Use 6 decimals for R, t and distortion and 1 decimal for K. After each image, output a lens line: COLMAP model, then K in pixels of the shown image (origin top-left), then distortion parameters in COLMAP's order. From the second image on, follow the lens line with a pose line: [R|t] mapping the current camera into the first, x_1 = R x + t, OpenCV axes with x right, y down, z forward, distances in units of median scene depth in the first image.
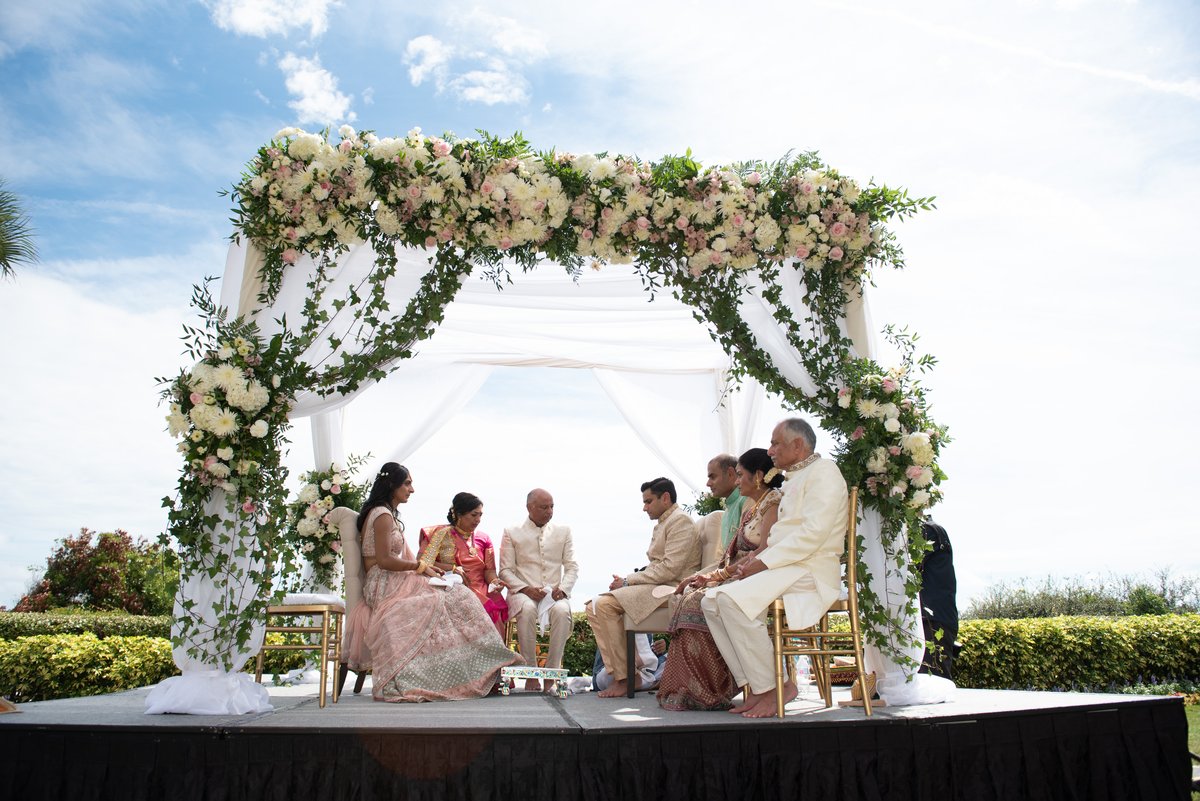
lens RADIAL K [[827.8, 0, 600.0], [0, 827.8, 400.5], [0, 0, 1]] dist [-0.049042, 0.001320]
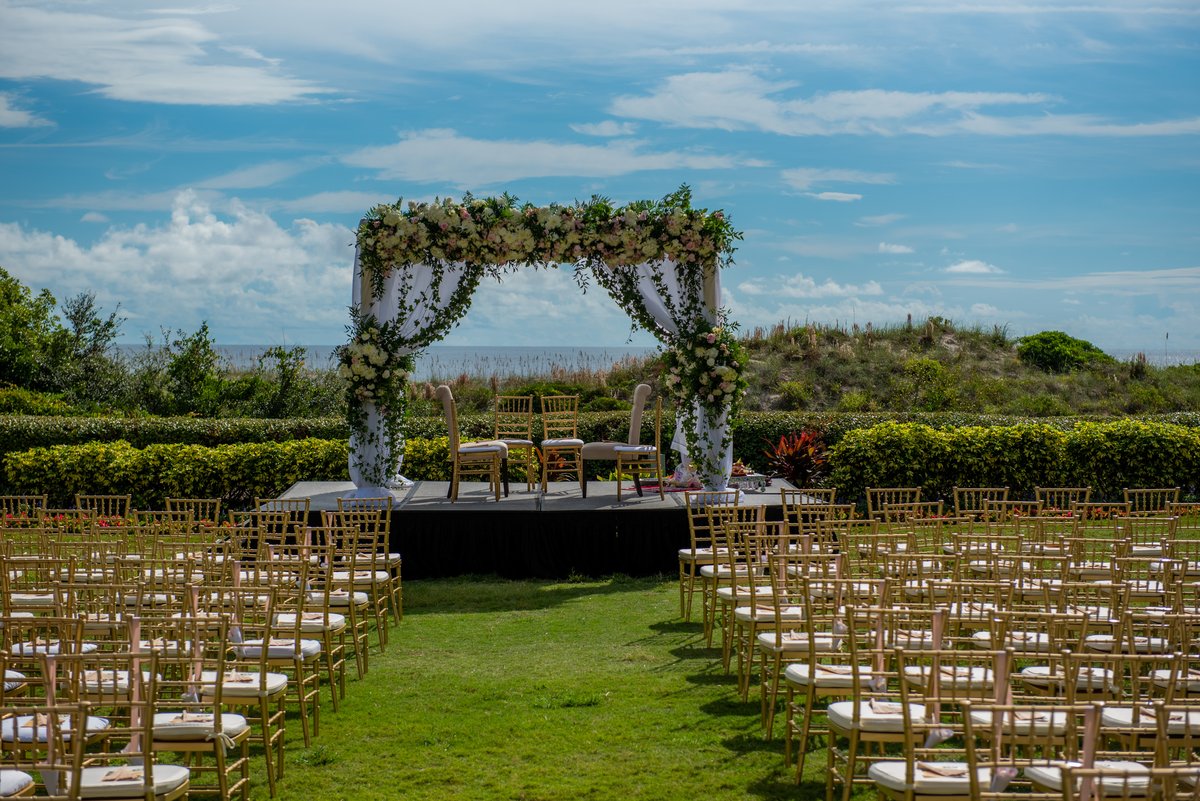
lens RADIAL K [[1850.8, 0, 598.3], [0, 1850.8, 433.6], [0, 0, 1]] dist [0.124630, 0.015183]
pose [[0.995398, 0.000767, -0.095823, 0.490249], [0.028834, 0.951229, 0.307134, -1.084751], [0.091386, -0.308483, 0.946830, -2.978760]]
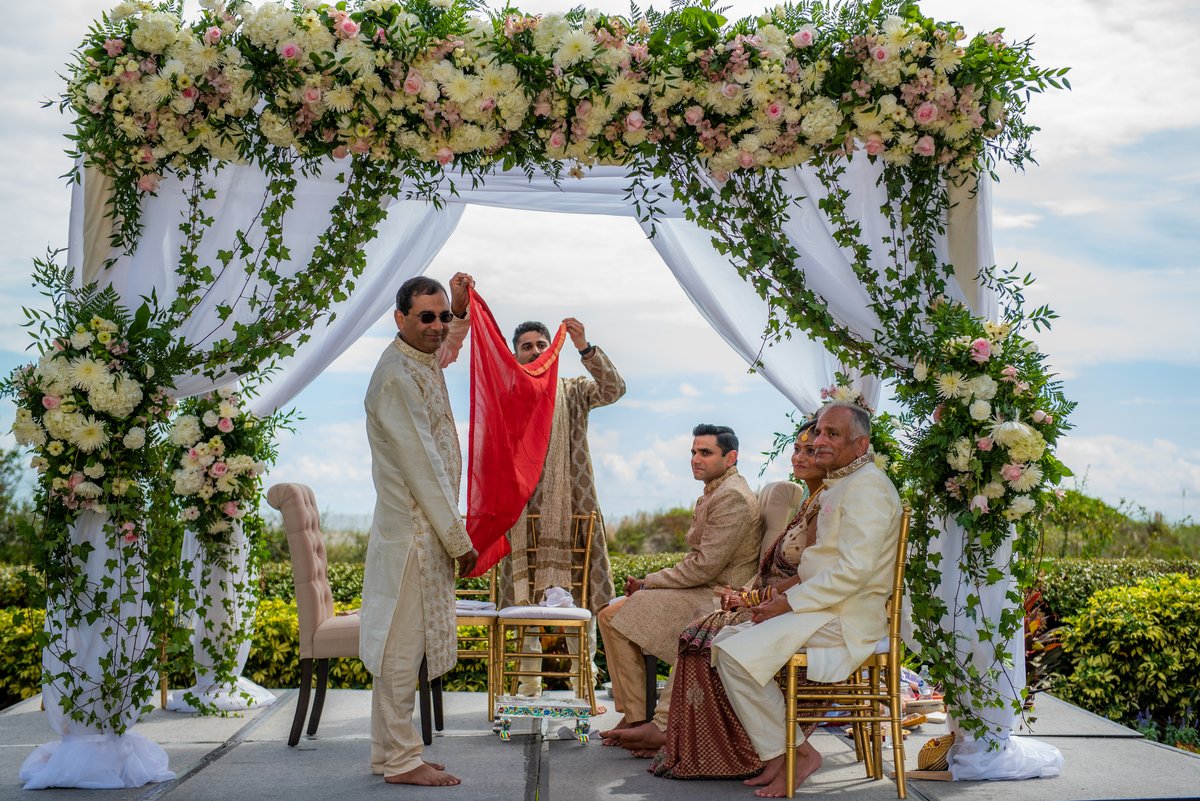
lens RADIAL K [[1850.8, 0, 598.3], [0, 1850.8, 433.6], [0, 0, 1]] dist [0.124630, 0.015183]
pose [[0.995070, -0.003578, -0.099111, 0.178074], [0.026019, 0.973763, 0.226072, -0.317993], [0.095702, -0.227537, 0.969055, -0.601268]]
